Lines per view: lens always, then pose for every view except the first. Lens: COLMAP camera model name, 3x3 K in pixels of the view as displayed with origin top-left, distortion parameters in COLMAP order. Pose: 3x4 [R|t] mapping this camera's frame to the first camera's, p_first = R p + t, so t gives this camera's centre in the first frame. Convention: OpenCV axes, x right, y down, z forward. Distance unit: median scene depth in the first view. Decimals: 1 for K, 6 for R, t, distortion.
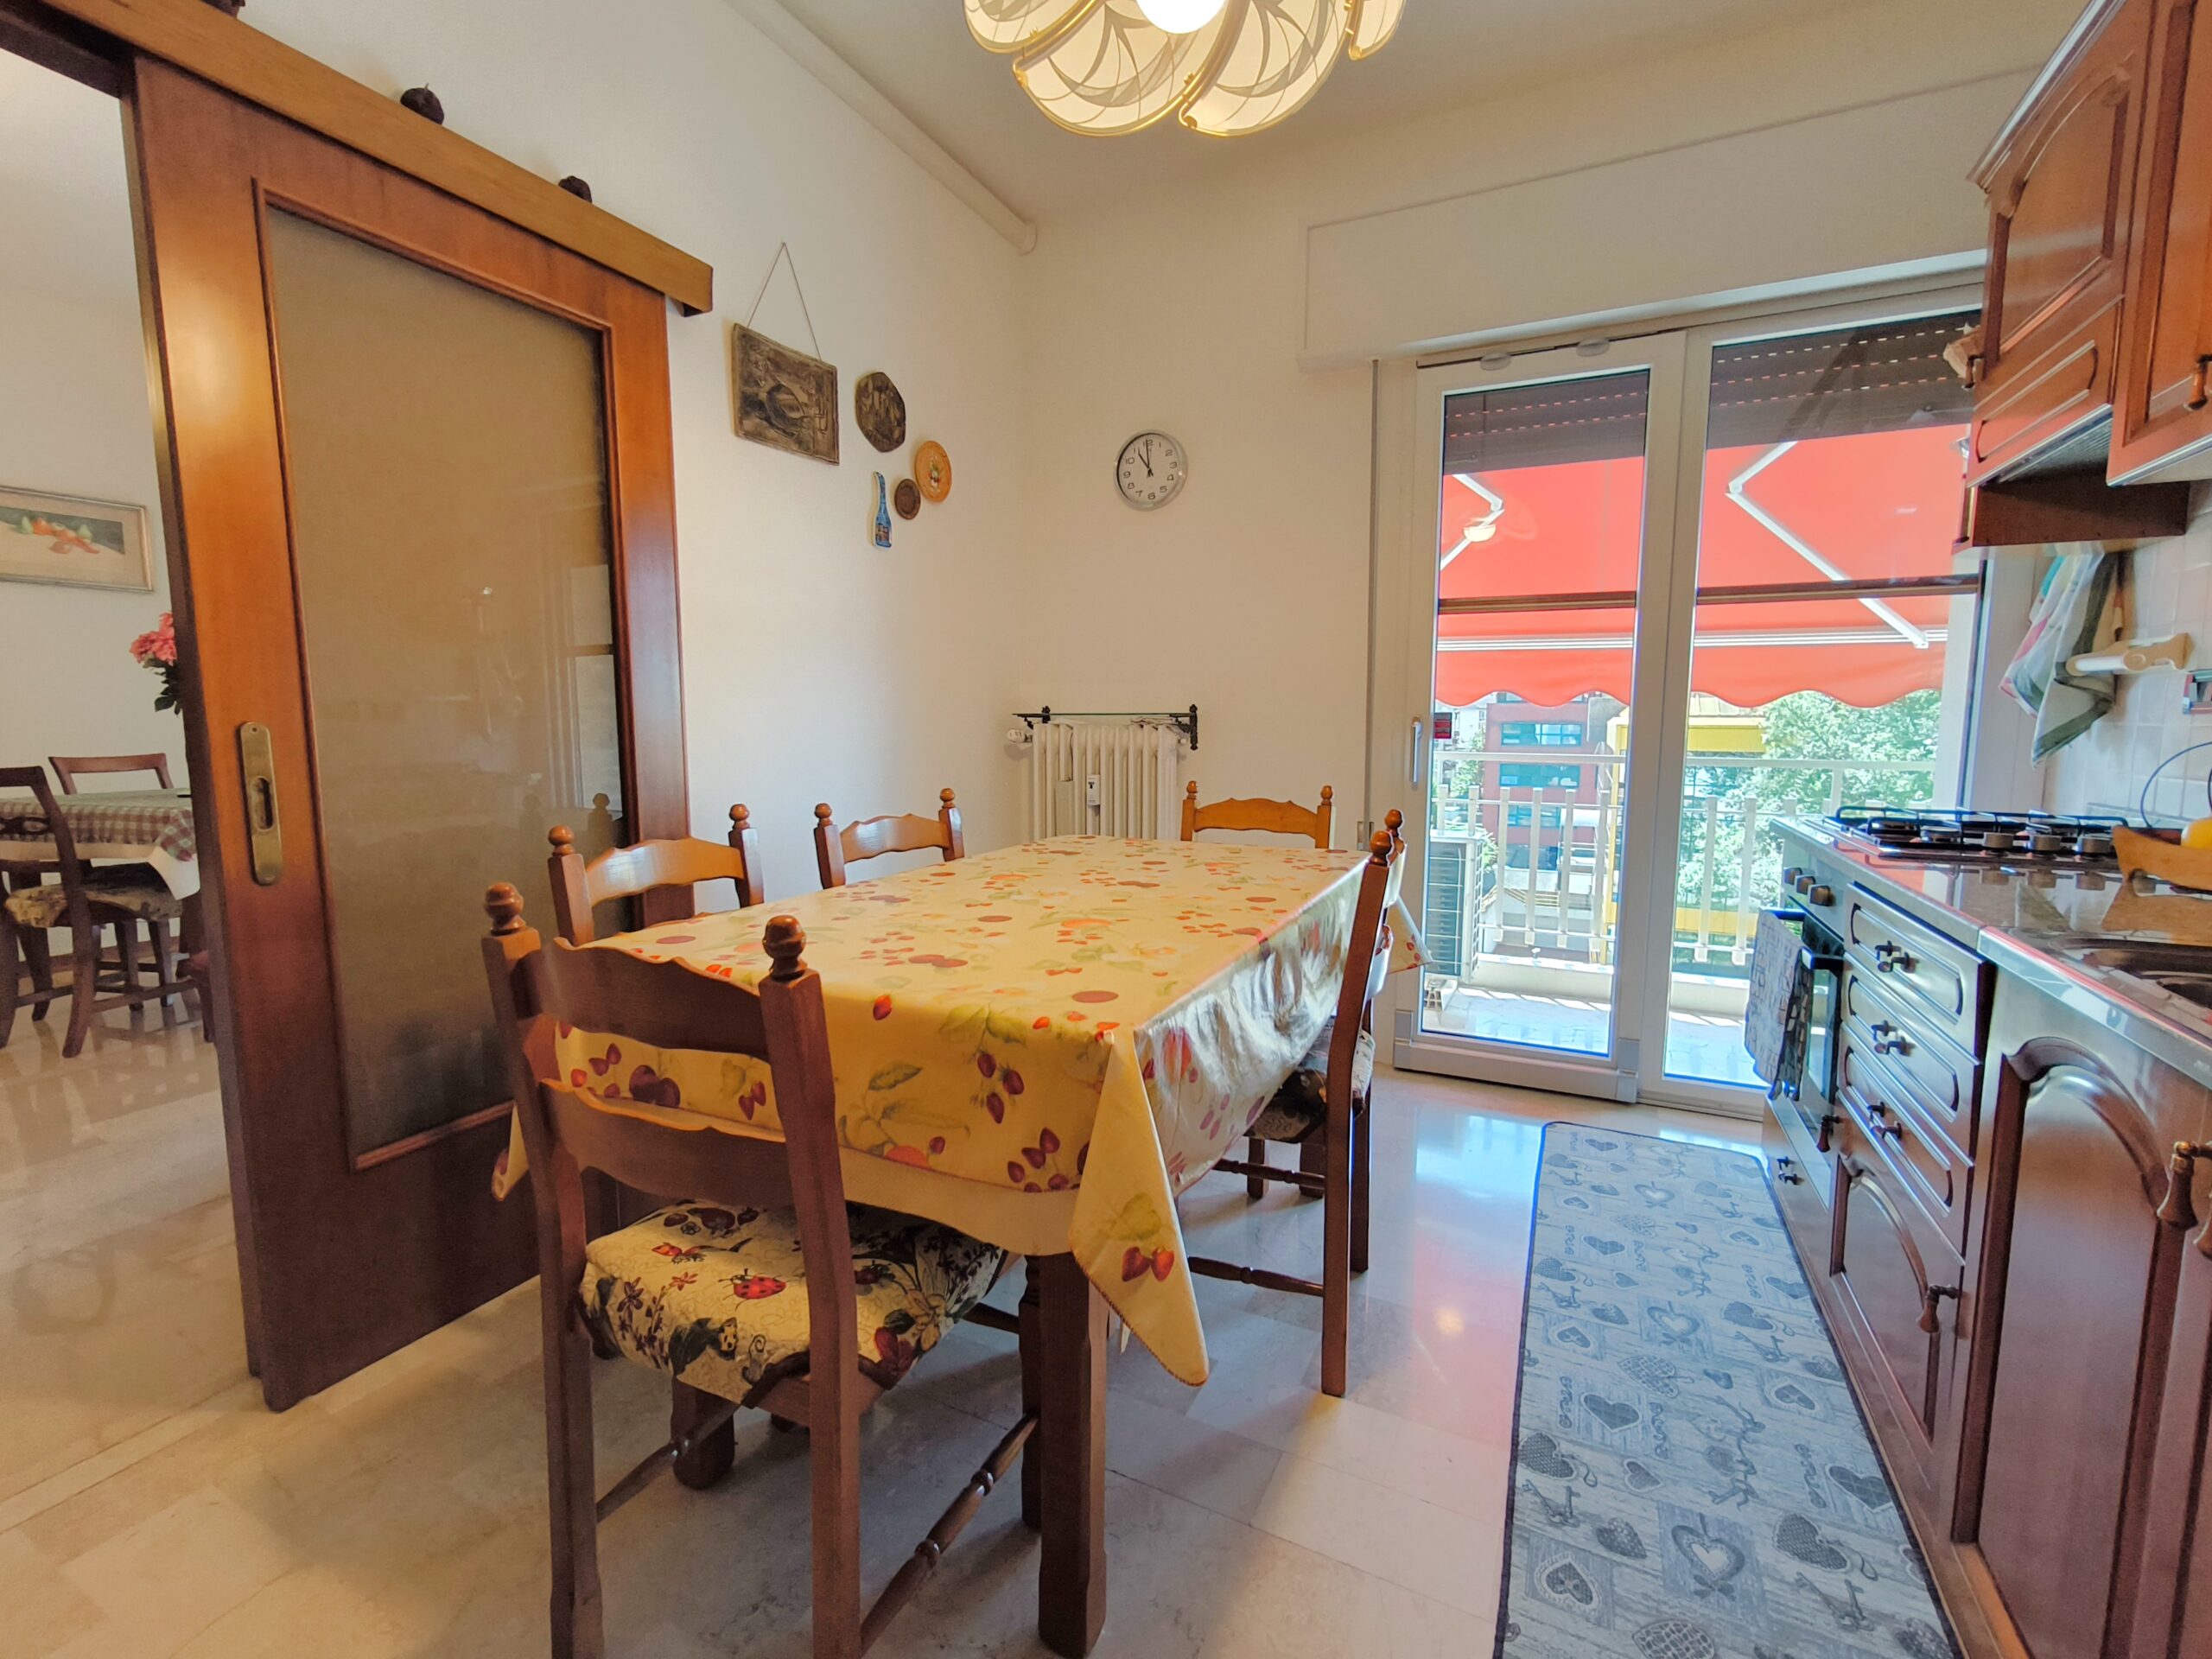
lens RADIAL K [[962.1, 0, 1087.9], [0, 962.1, 819.4], [0, 0, 1]] dist [-0.007873, 0.008282]
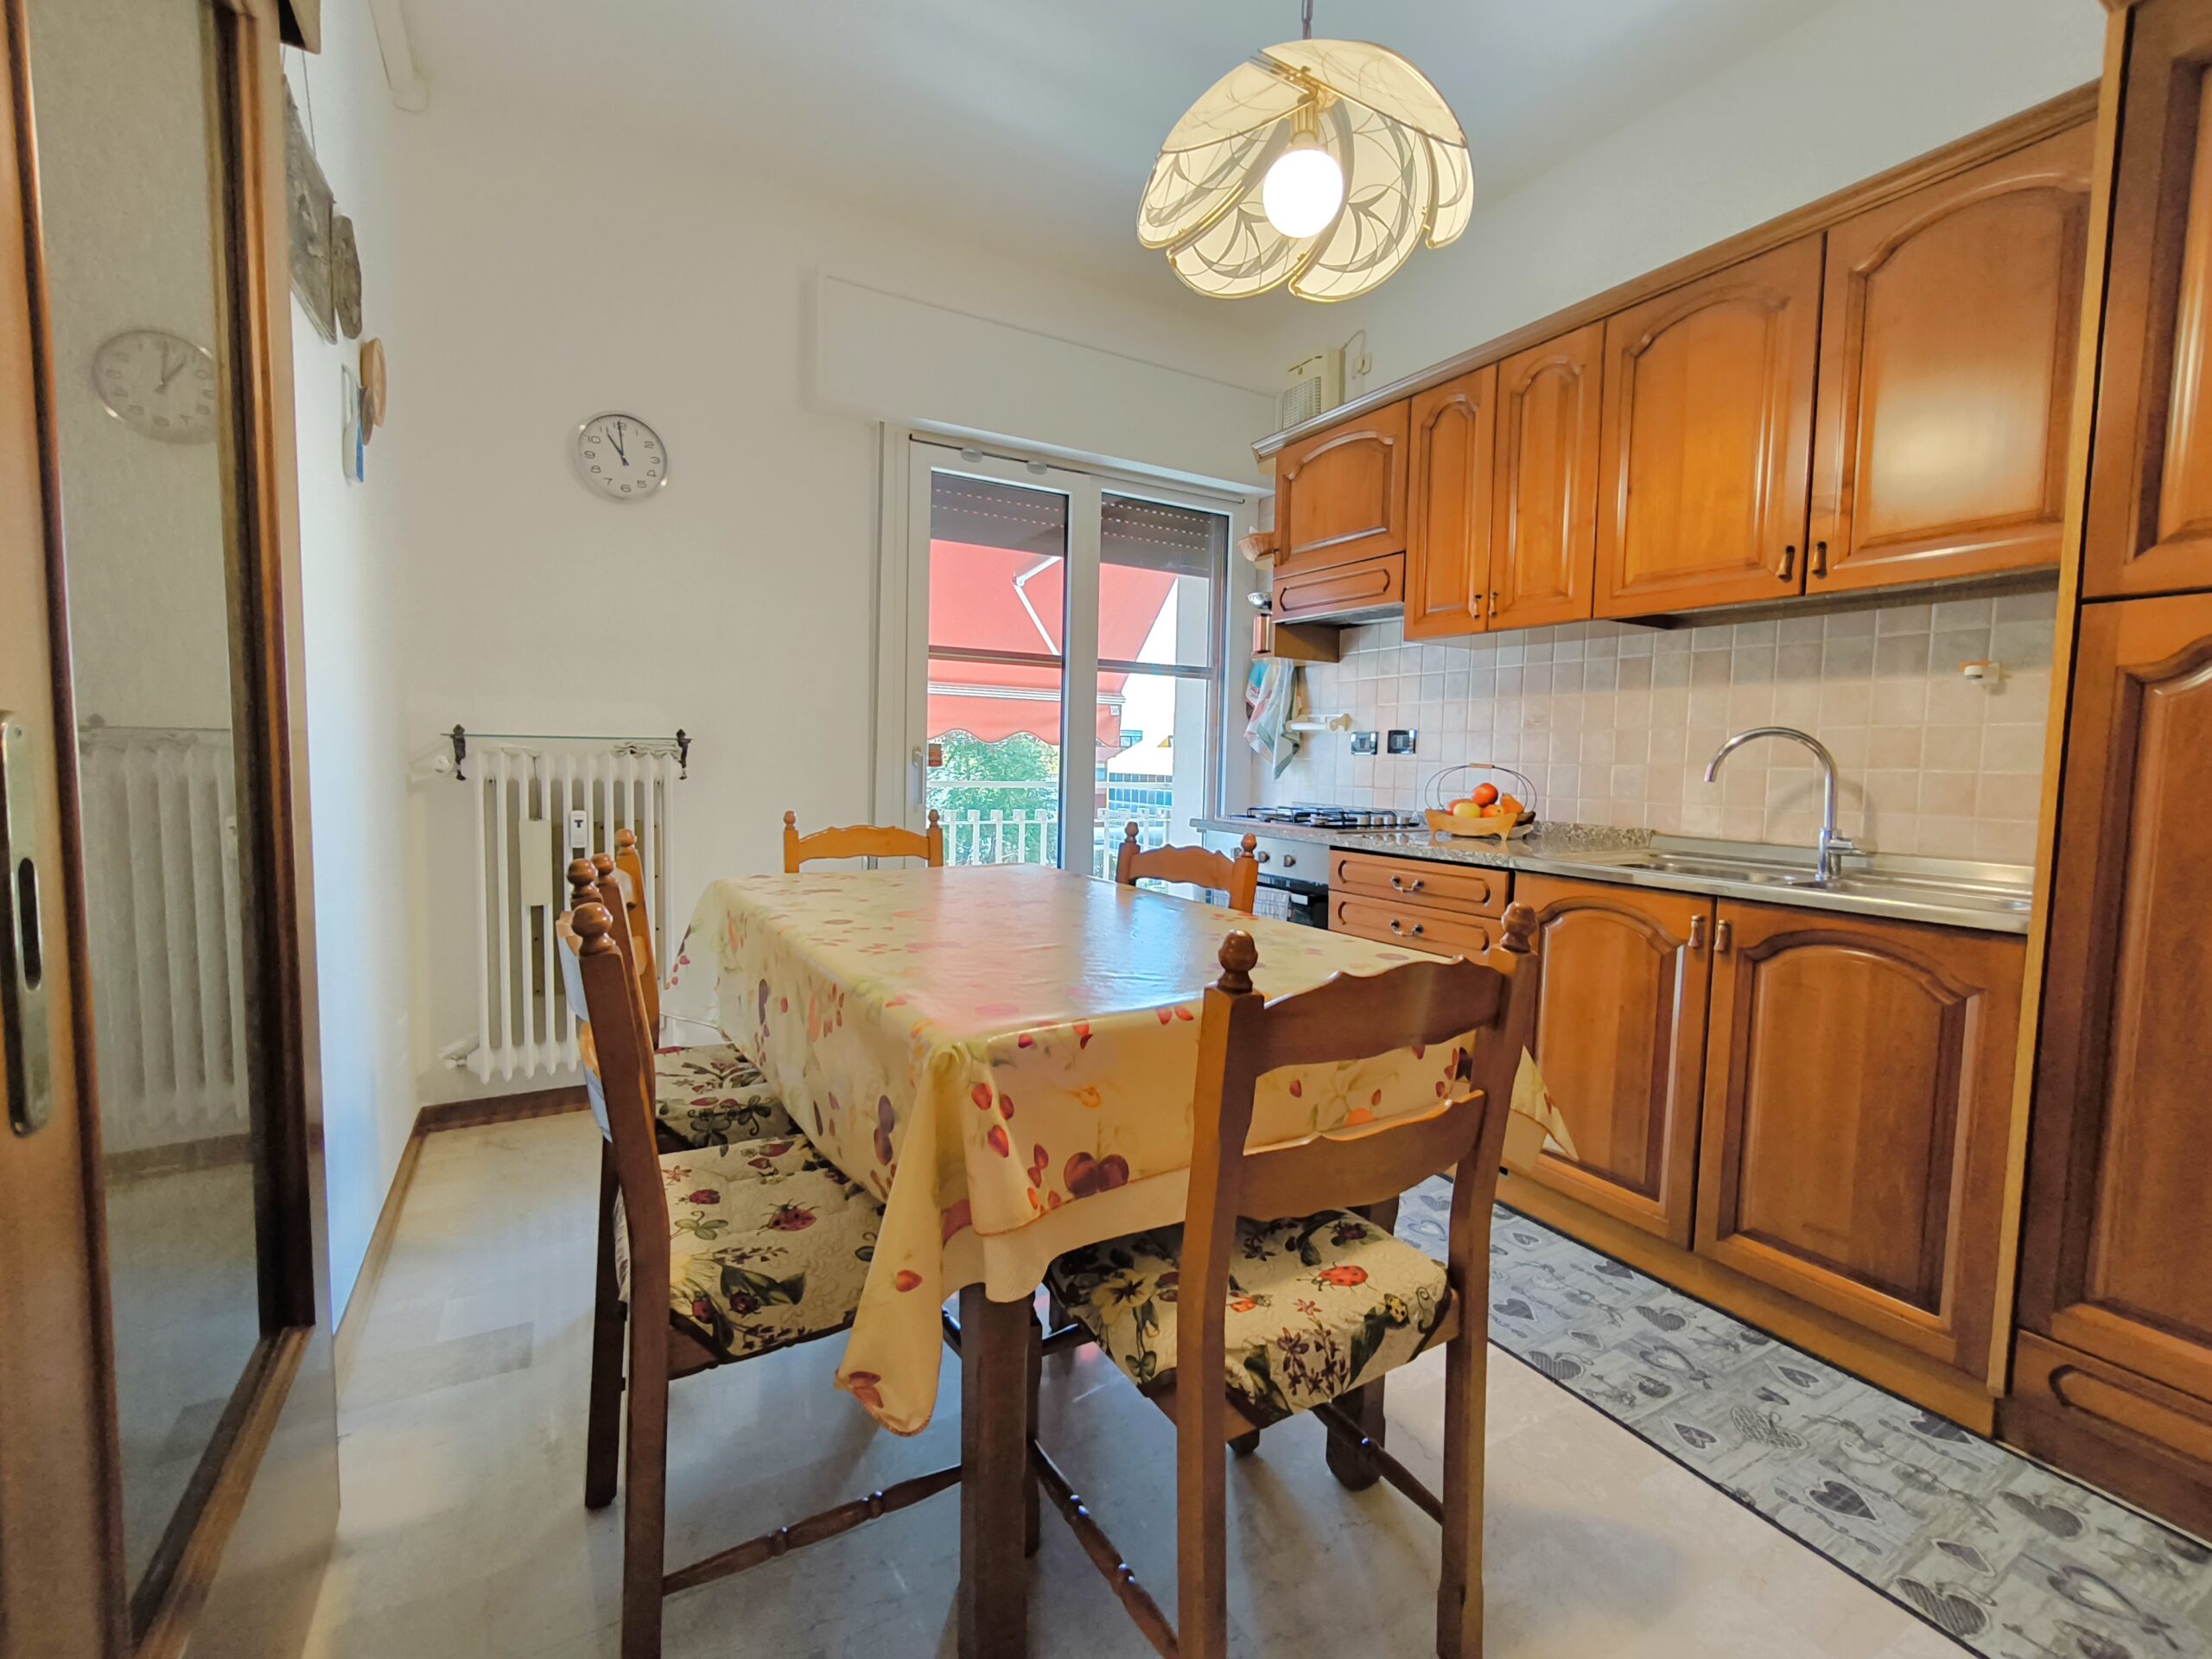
lens RADIAL K [[962.1, 0, 1112.7], [0, 962.1, 799.5], [0, 0, 1]] dist [-0.007873, 0.008282]
pose [[0.551166, -0.027847, 0.833931, -0.524173], [0.071518, 0.997342, -0.013964, -0.018261], [-0.831325, 0.067338, 0.551692, 0.225447]]
